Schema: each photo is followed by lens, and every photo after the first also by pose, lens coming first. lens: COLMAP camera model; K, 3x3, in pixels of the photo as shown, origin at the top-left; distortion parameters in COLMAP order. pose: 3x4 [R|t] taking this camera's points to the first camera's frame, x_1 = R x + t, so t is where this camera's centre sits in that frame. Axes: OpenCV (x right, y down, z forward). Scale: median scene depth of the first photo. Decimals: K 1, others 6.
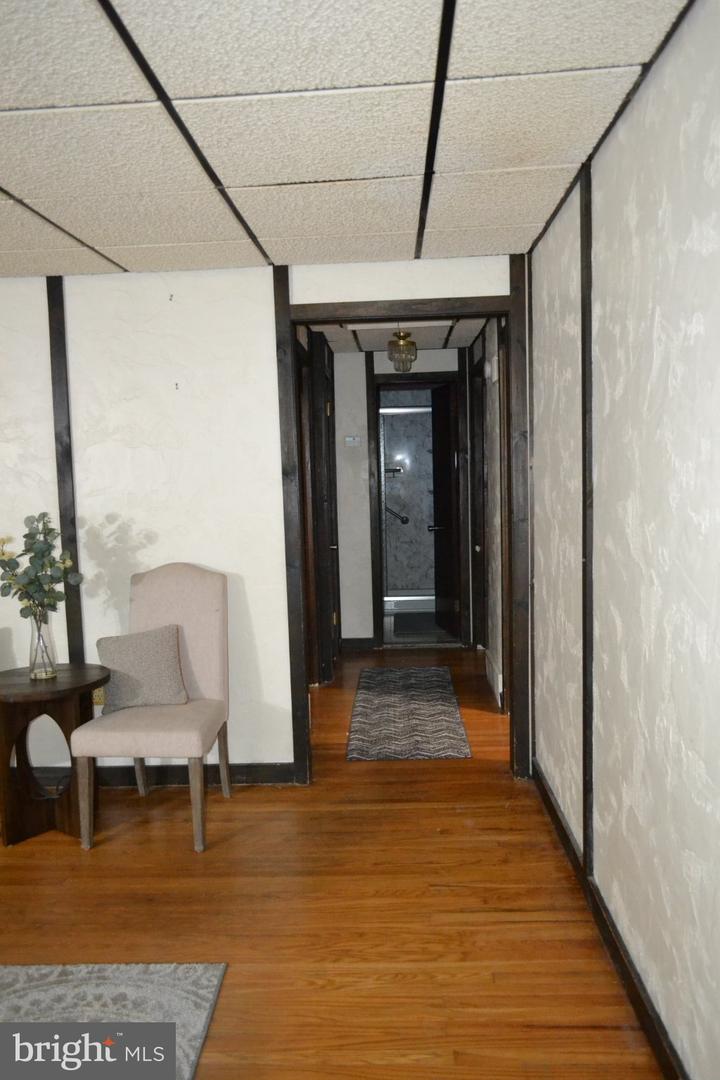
lens RADIAL K [[852.6, 0, 364.6], [0, 852.6, 542.9], [0, 0, 1]] dist [-0.013028, 0.003425]
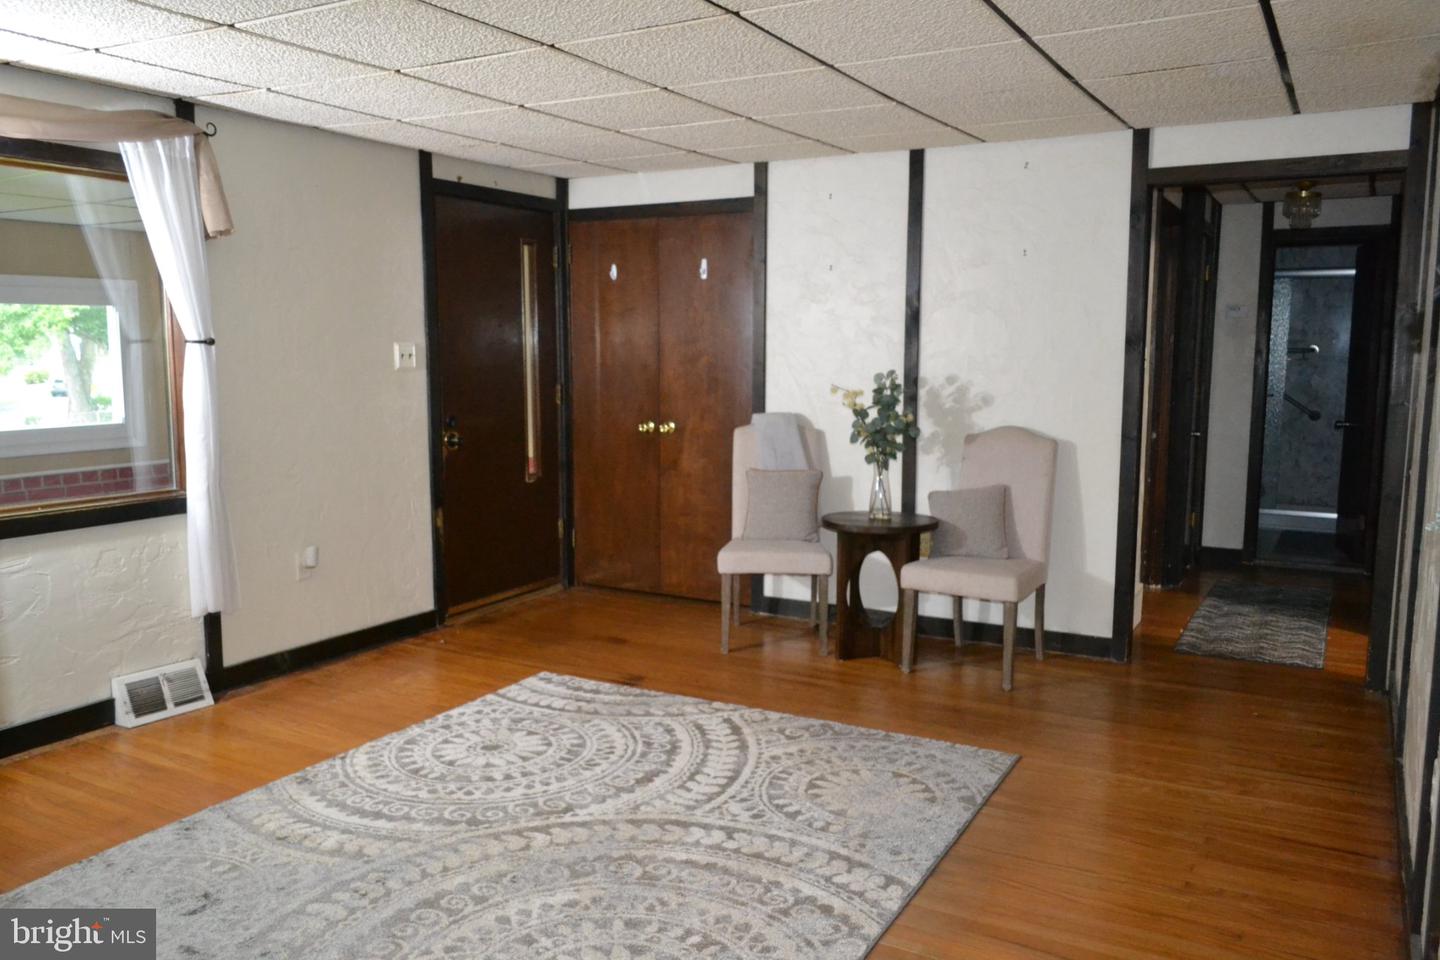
lens RADIAL K [[1136.9, 0, 717.7], [0, 1136.9, 486.7], [0, 0, 1]] dist [-0.013028, 0.003425]
pose [[0.885612, 0.088518, -0.455911, 0.099426], [-0.071044, 0.995936, 0.055364, 0.046121], [0.458959, -0.016641, 0.888302, -0.384418]]
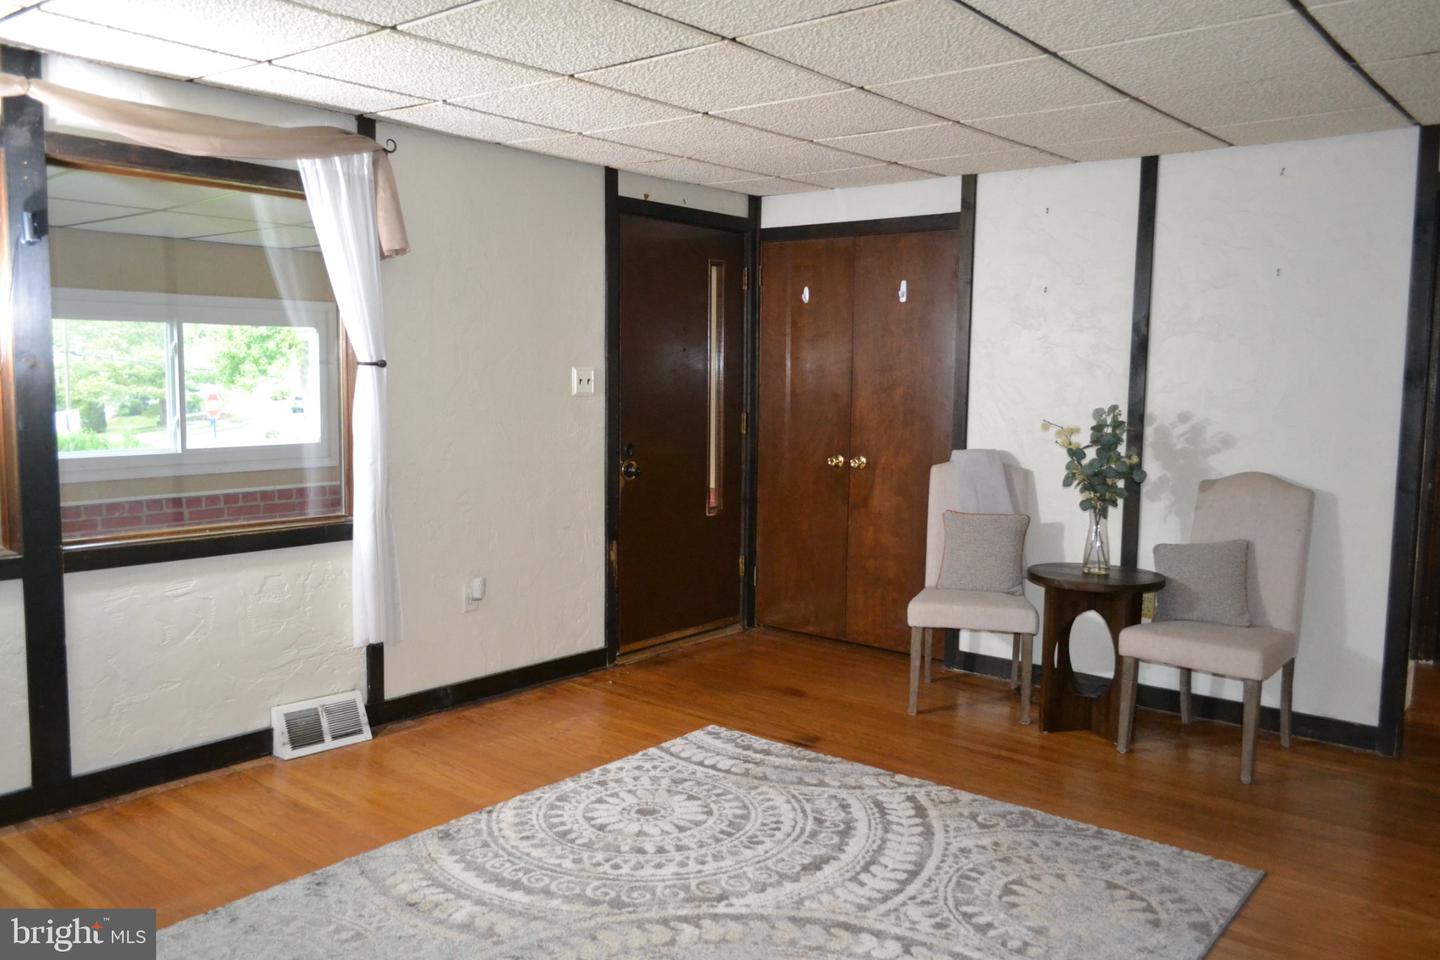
lens RADIAL K [[1139.4, 0, 718.1], [0, 1139.4, 486.6], [0, 0, 1]] dist [-0.012651, 0.004242]
pose [[0.790208, 0.103024, -0.604118, 0.054555], [-0.094230, 0.994471, 0.046338, 0.036649], [0.605552, 0.020309, 0.795547, -0.282551]]
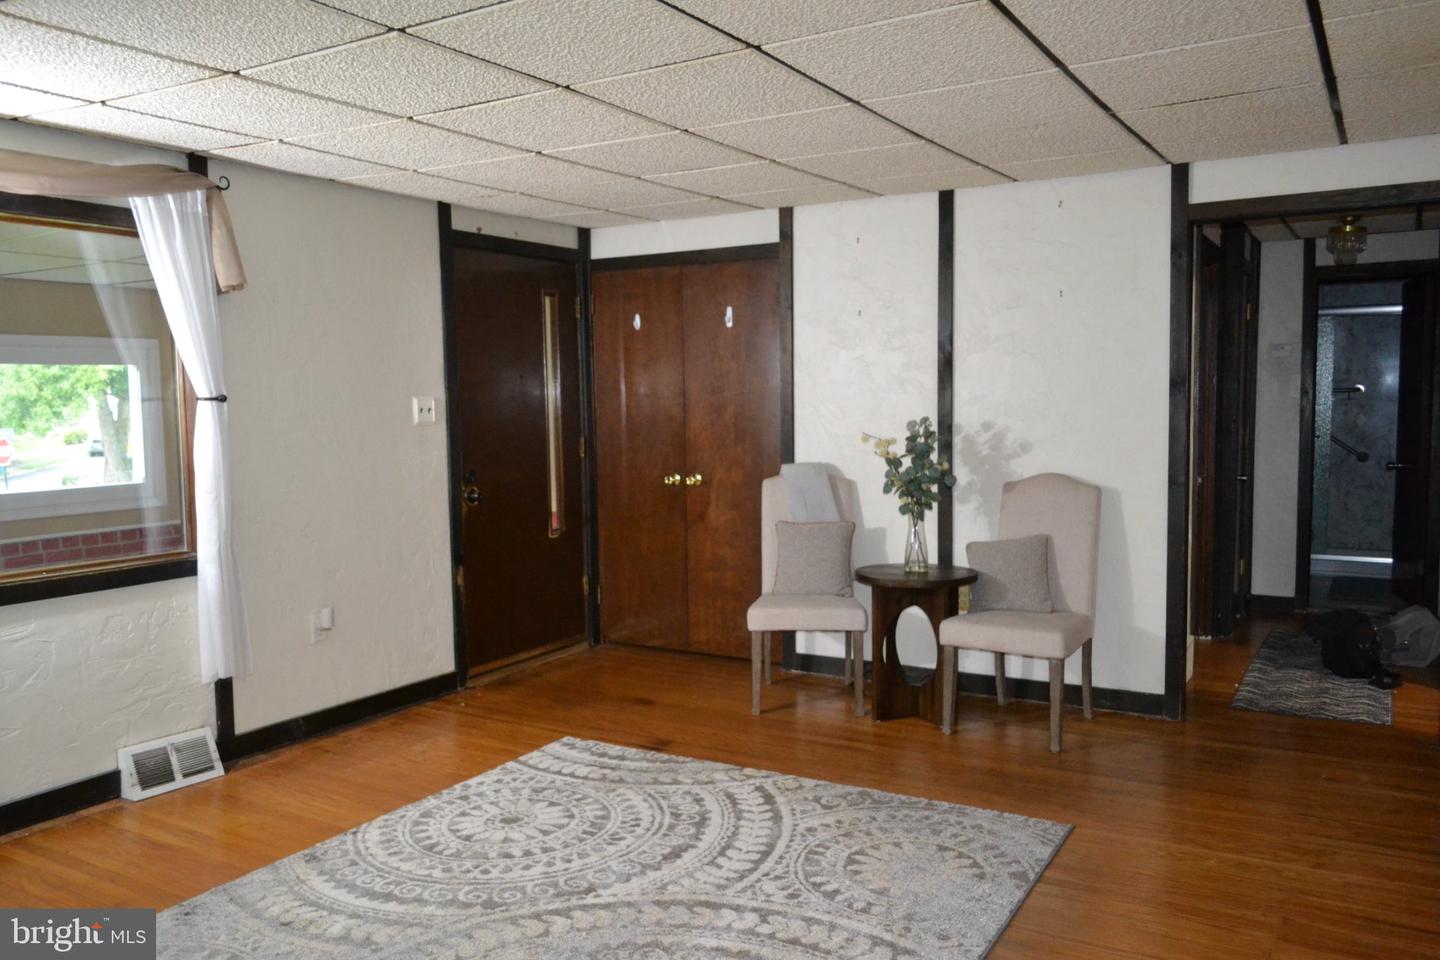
lens RADIAL K [[1136.9, 0, 717.7], [0, 1136.9, 486.7], [0, 0, 1]] dist [-0.013028, 0.003425]
pose [[0.874337, 0.055653, -0.482119, 0.078201], [-0.056442, 0.998323, 0.012880, 0.044483], [0.482027, 0.015951, 0.876011, -0.339619]]
